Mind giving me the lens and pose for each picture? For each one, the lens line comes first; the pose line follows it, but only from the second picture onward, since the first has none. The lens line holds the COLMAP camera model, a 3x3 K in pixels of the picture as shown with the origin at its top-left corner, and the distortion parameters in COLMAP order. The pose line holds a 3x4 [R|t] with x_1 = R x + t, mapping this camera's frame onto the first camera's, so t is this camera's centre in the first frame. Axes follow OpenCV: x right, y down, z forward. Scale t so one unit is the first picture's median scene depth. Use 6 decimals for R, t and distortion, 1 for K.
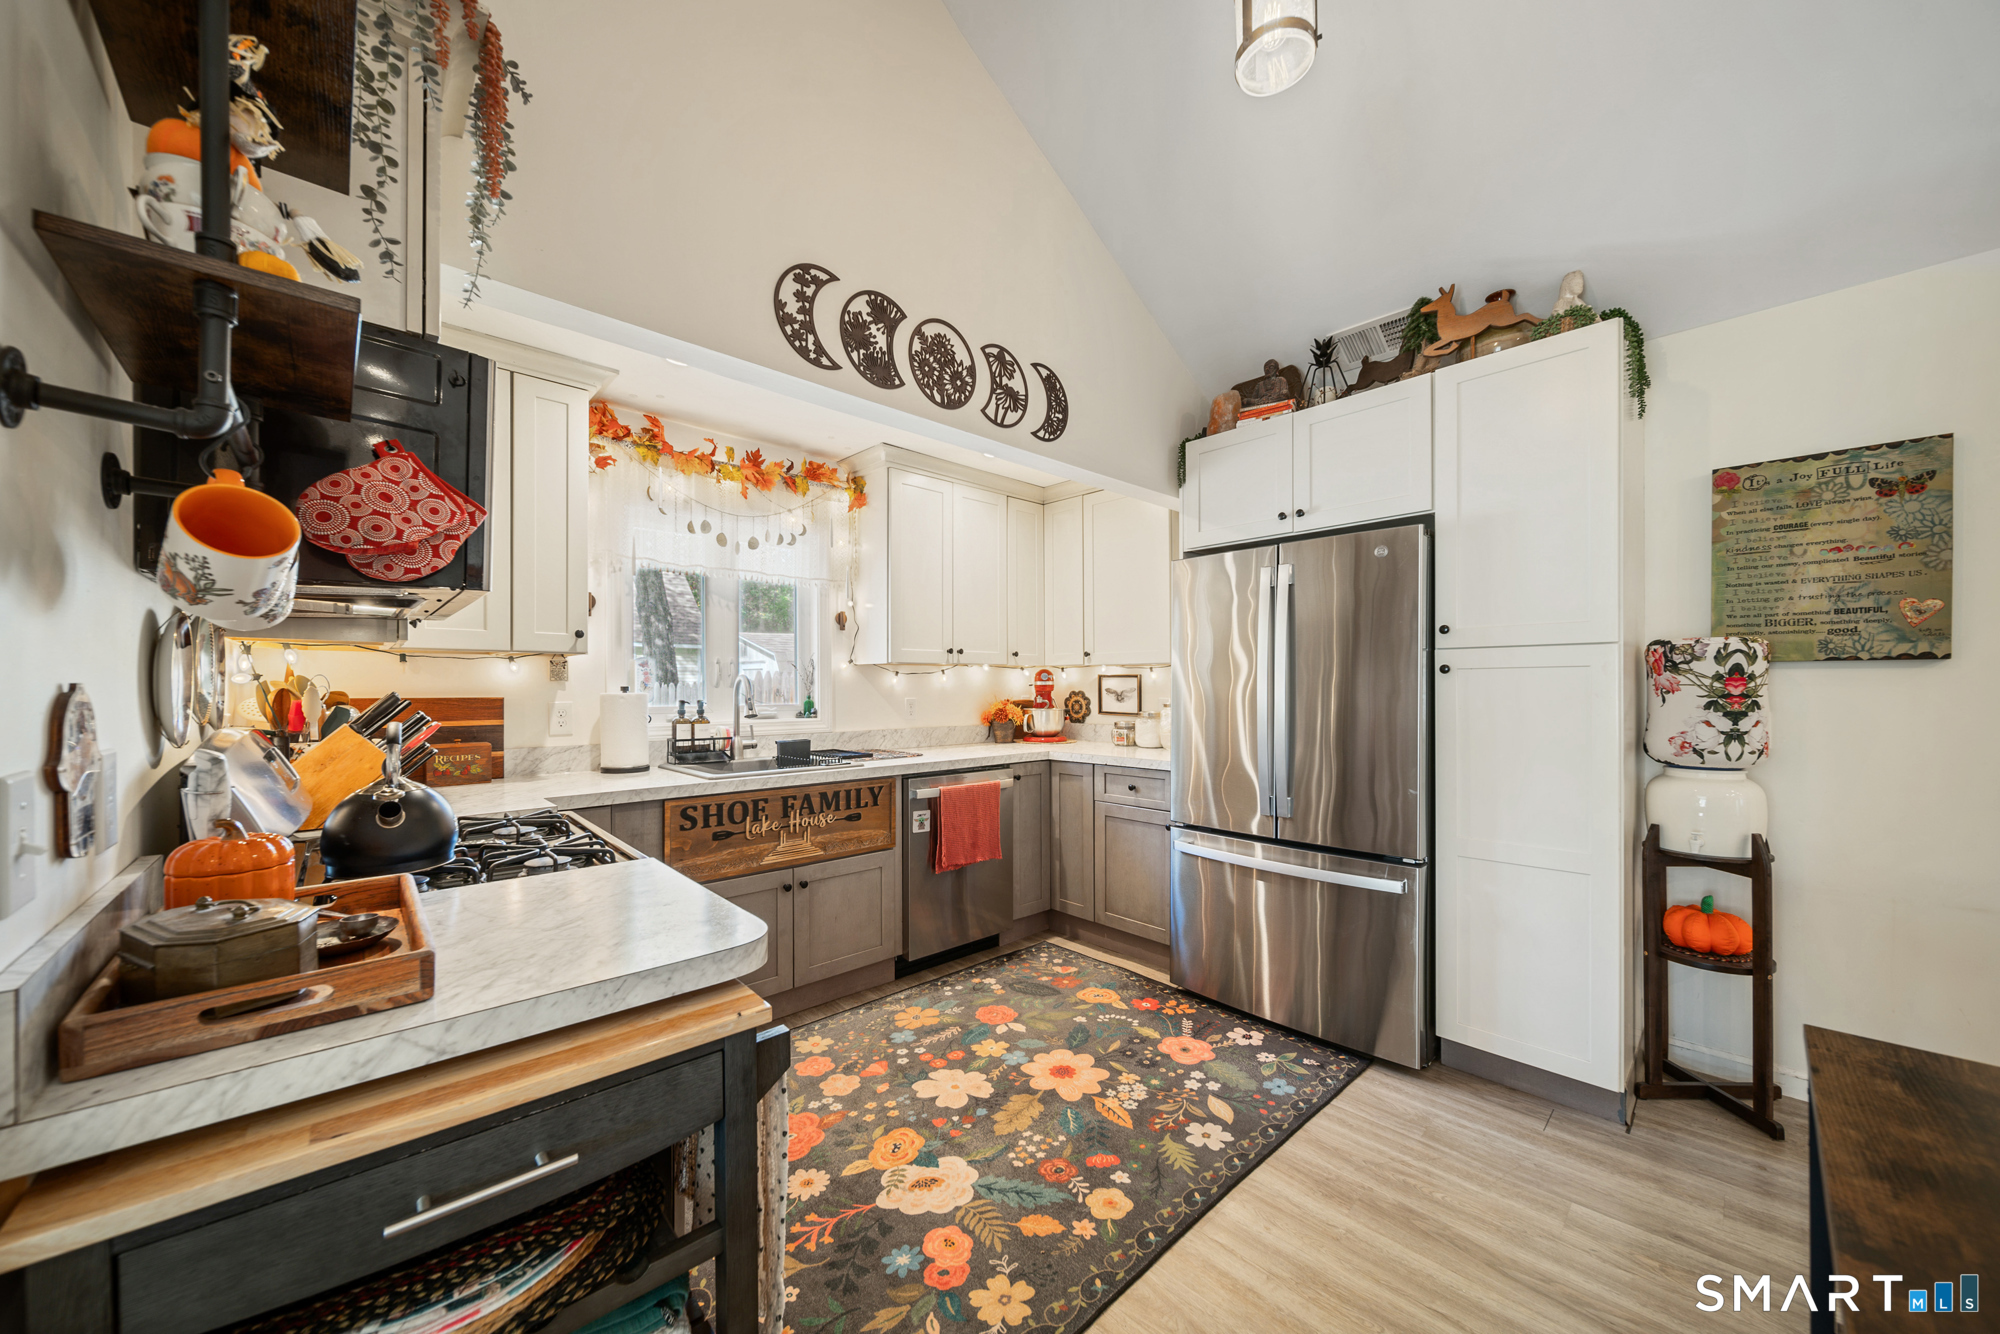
lens RADIAL K [[708.5, 0, 980.7], [0, 708.5, 686.1], [0, 0, 1]] dist [0.000295, 0.000017]
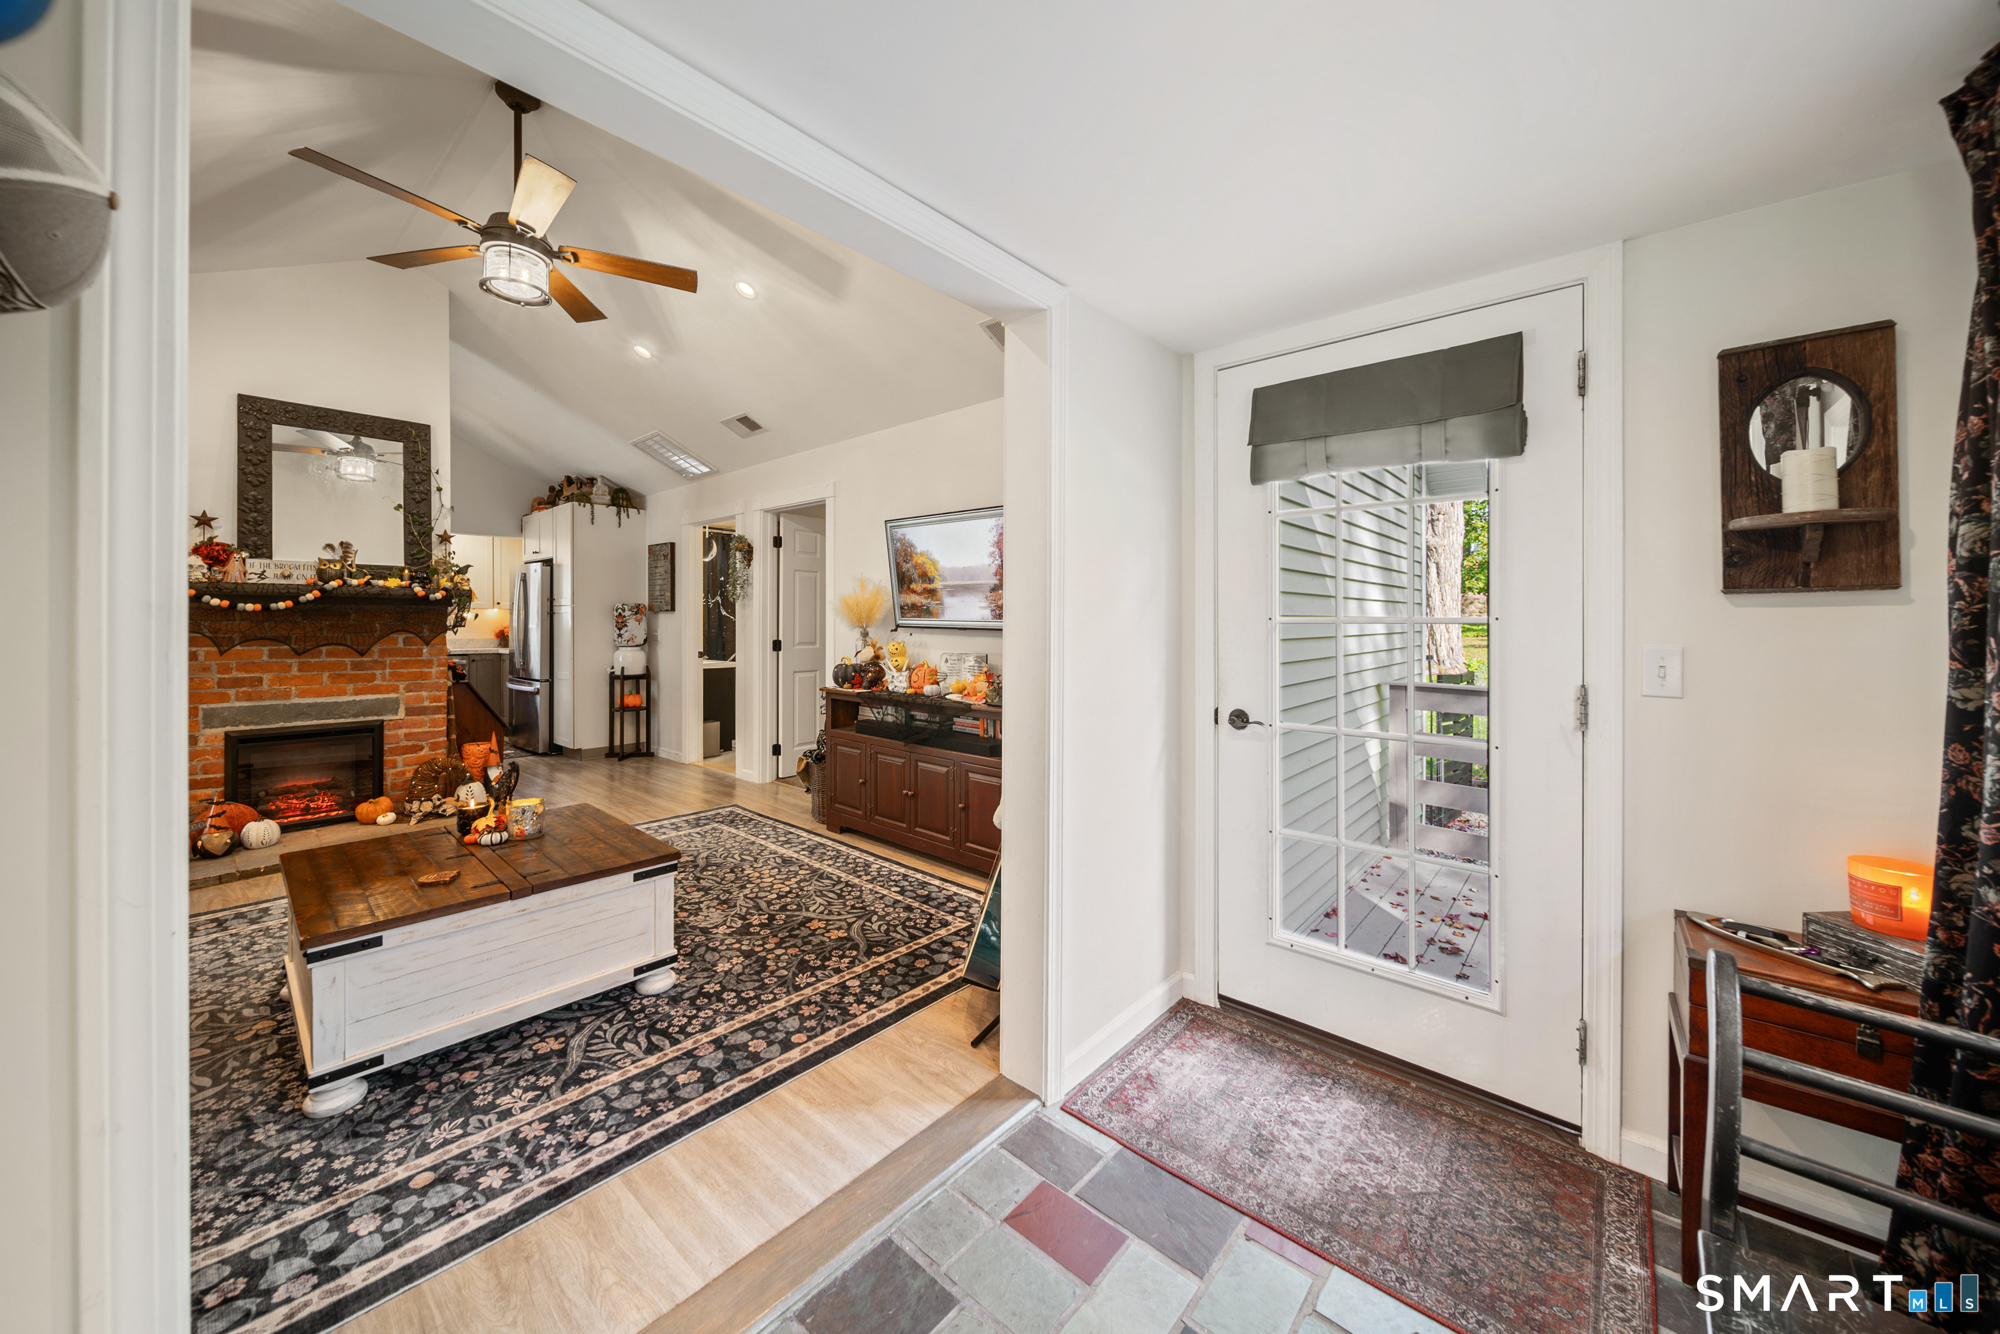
lens RADIAL K [[704.4, 0, 993.3], [0, 704.4, 649.3], [0, 0, 1]] dist [-0.000135, -0.000068]
pose [[0.994658, 0.002441, 0.103194, 1.809253], [-0.006831, 0.999085, 0.042214, -0.007917], [-0.102996, -0.042693, 0.993765, -1.724049]]
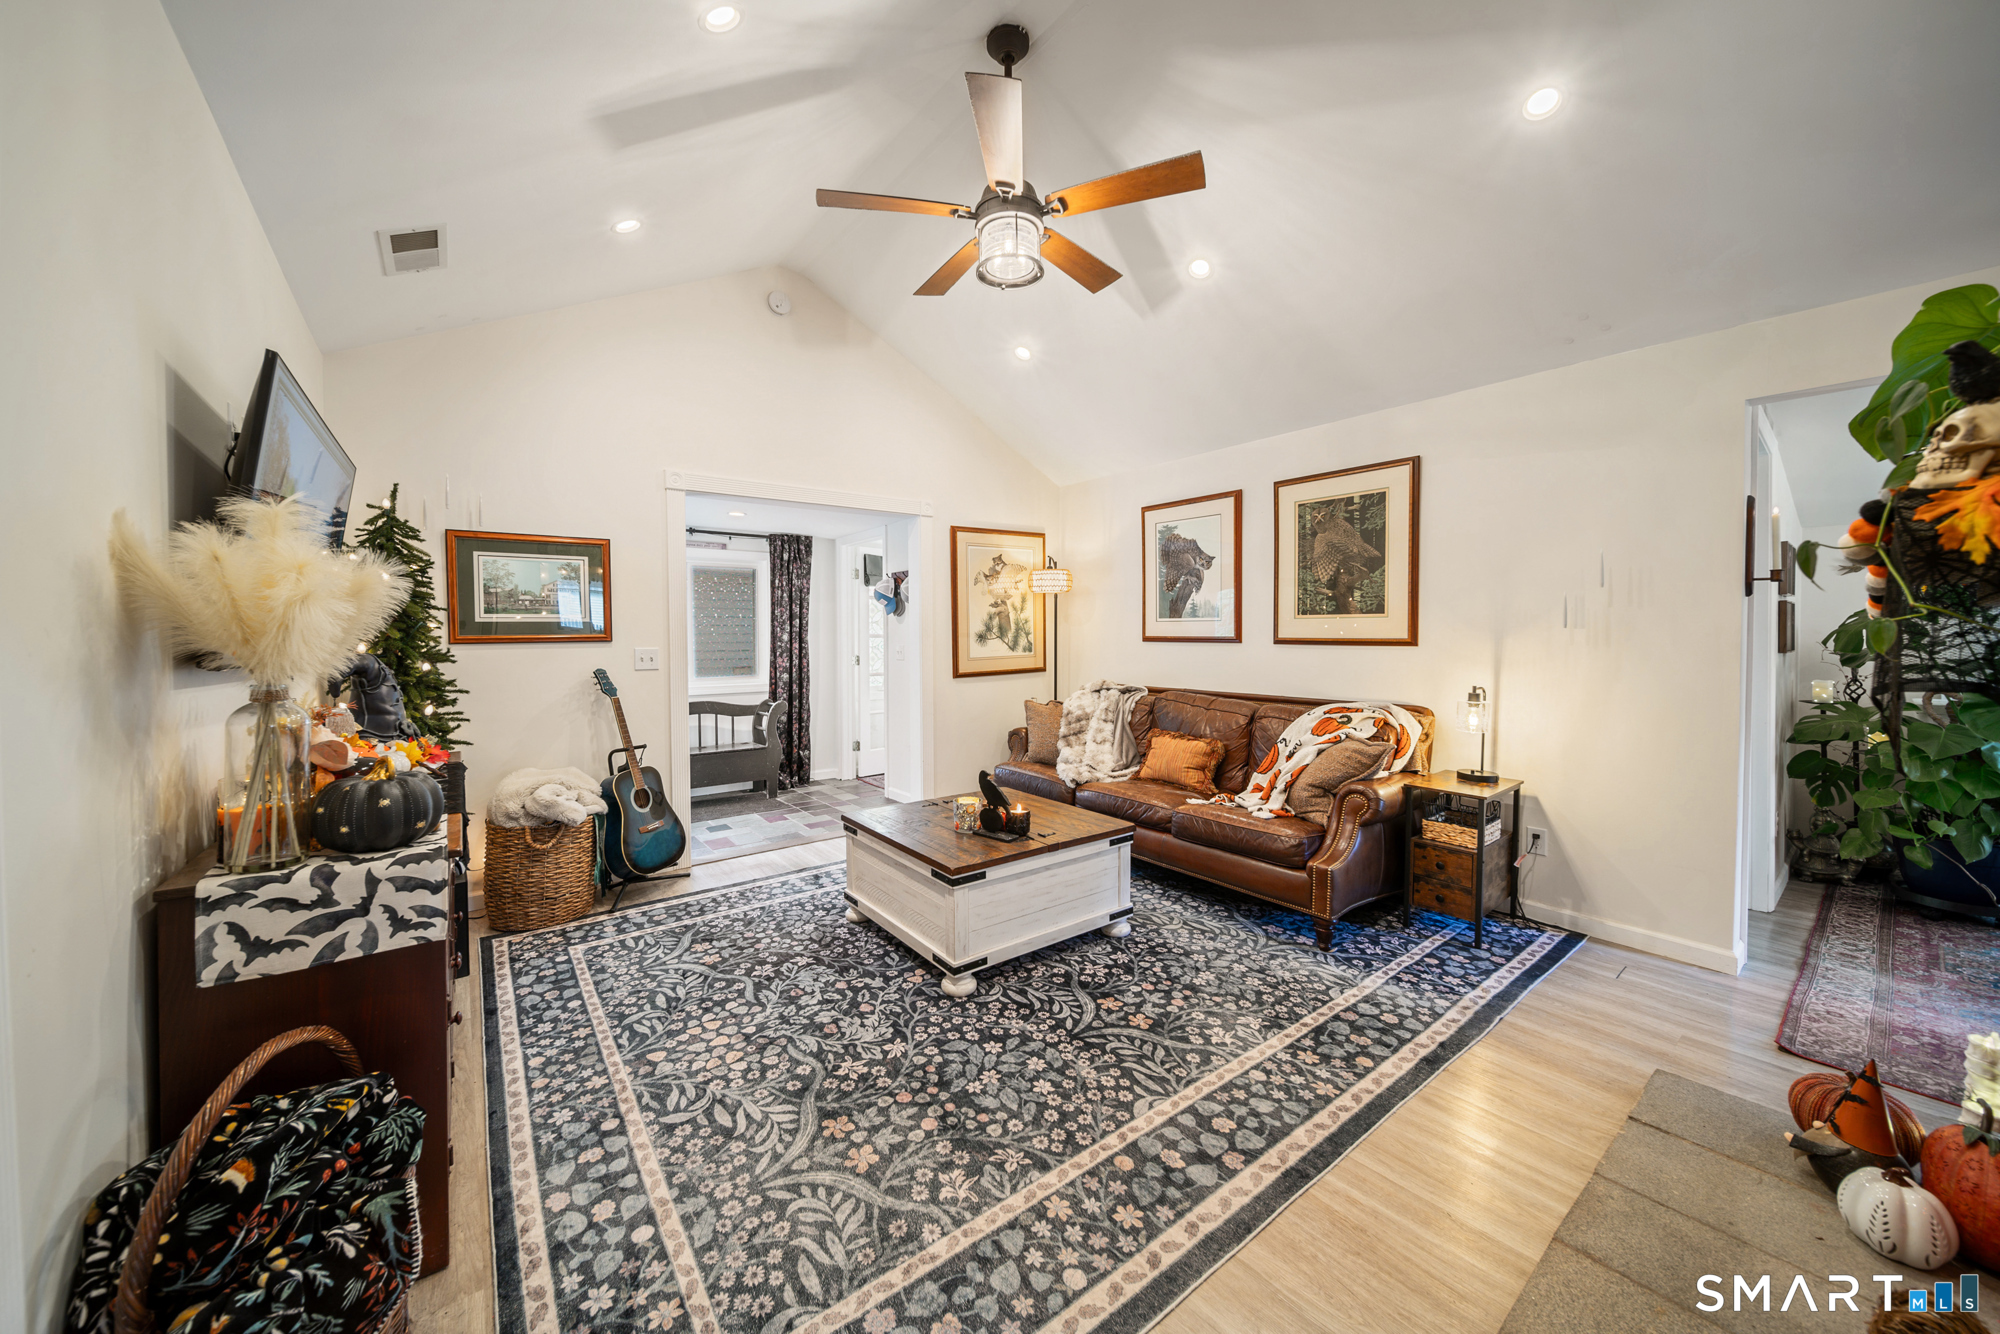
lens RADIAL K [[704.4, 0, 993.3], [0, 704.4, 649.3], [0, 0, 1]] dist [-0.000135, -0.000068]
pose [[-0.995626, 0.006315, 0.093214, 1.146837], [0.008202, 0.999769, 0.019875, -0.011742], [-0.093067, 0.020552, -0.995448, 0.316688]]
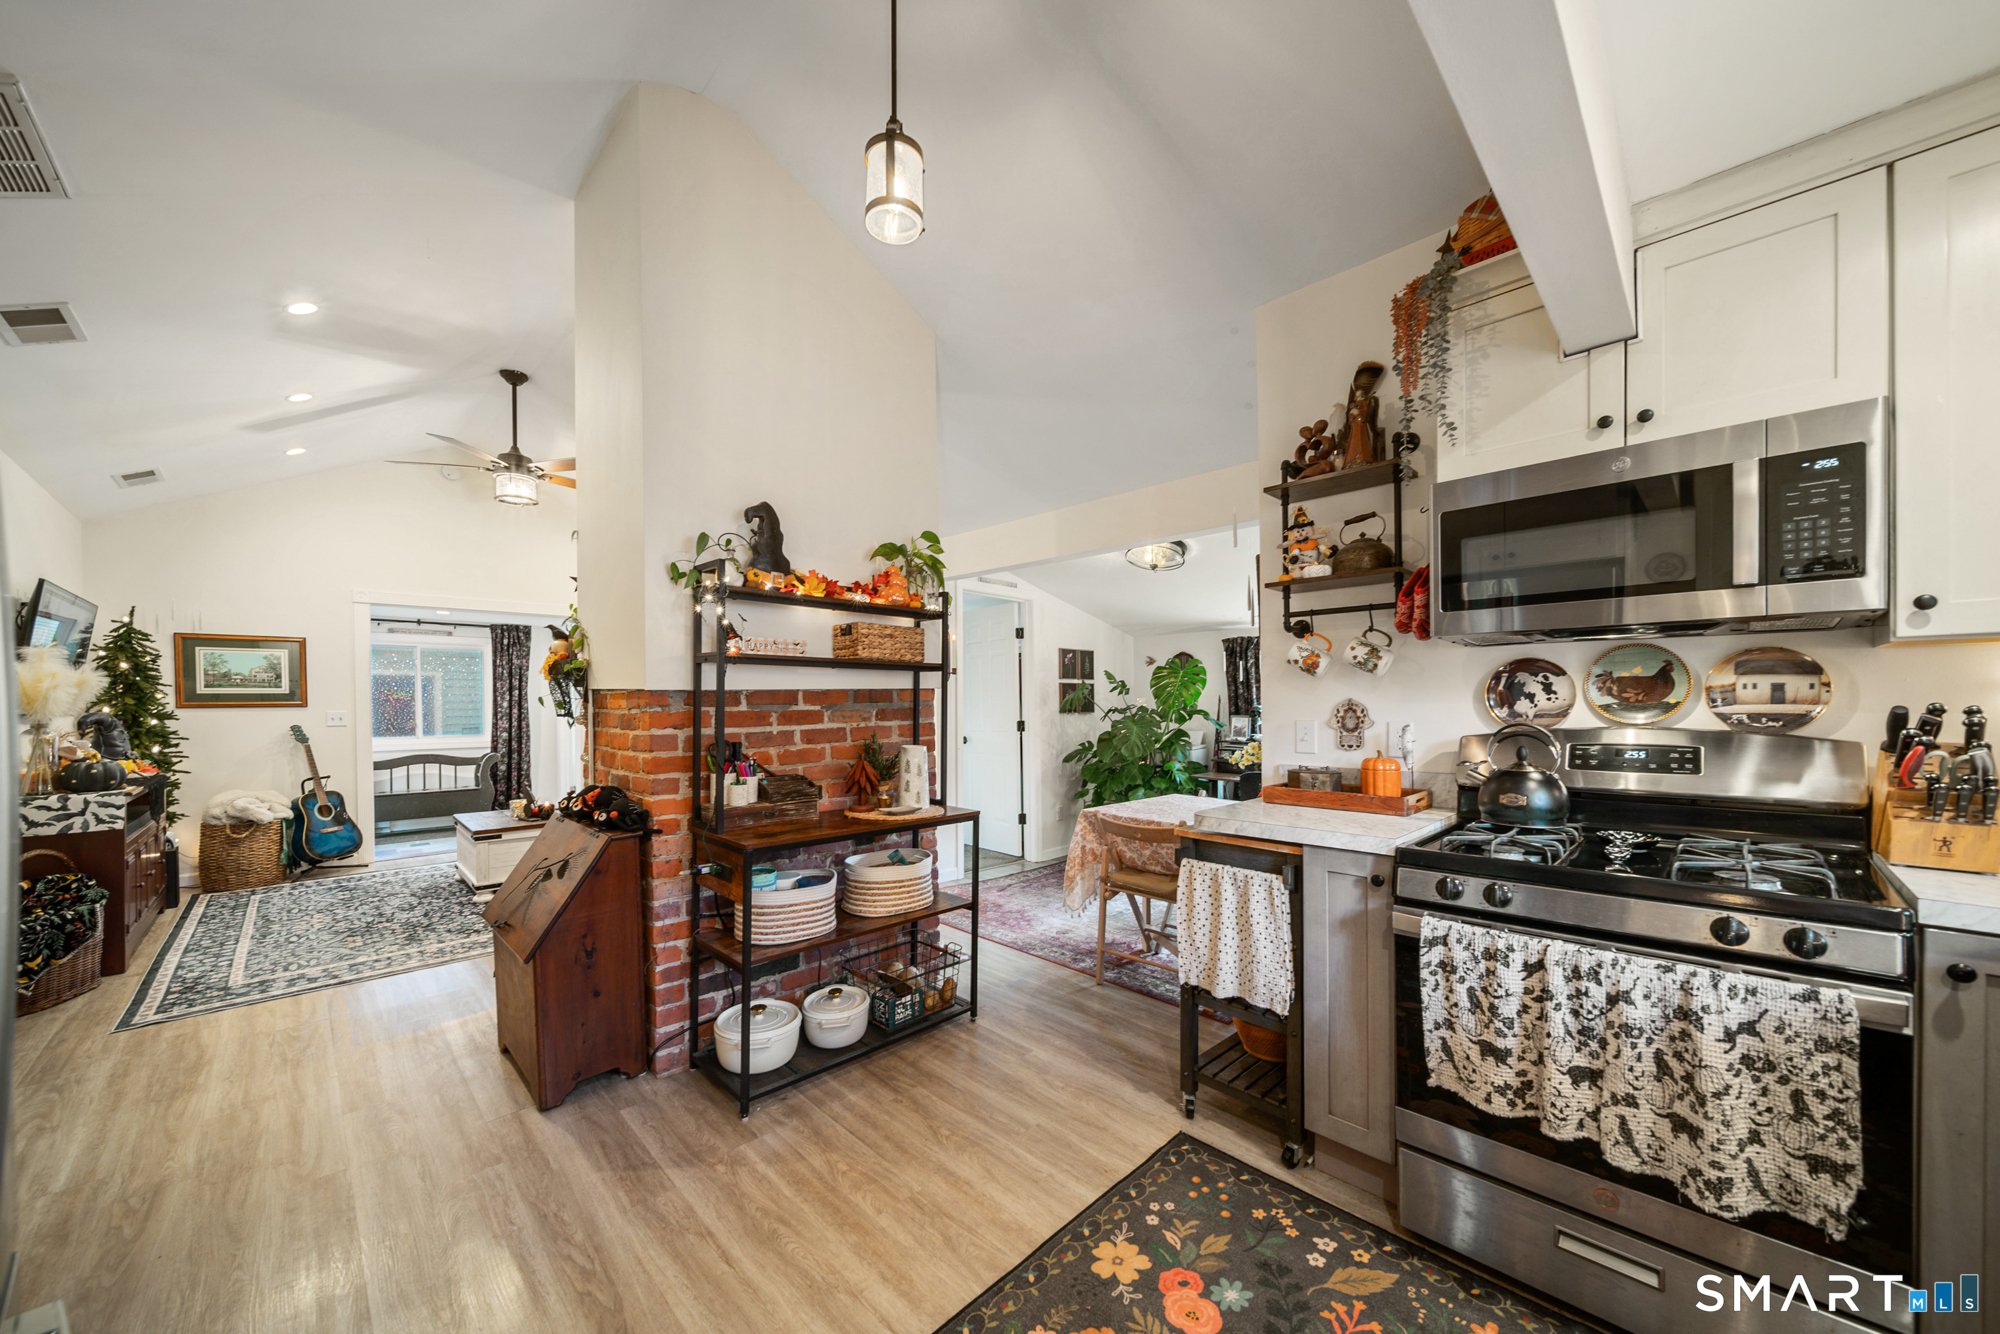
lens RADIAL K [[714.0, 0, 981.4], [0, 714.0, 710.6], [0, 0, 1]] dist [-0.000230, -0.000036]
pose [[-0.999549, 0.008444, -0.028832, 0.144623], [0.008152, 0.999914, 0.010233, 0.000145], [0.028916, 0.009993, -0.999532, 1.121515]]
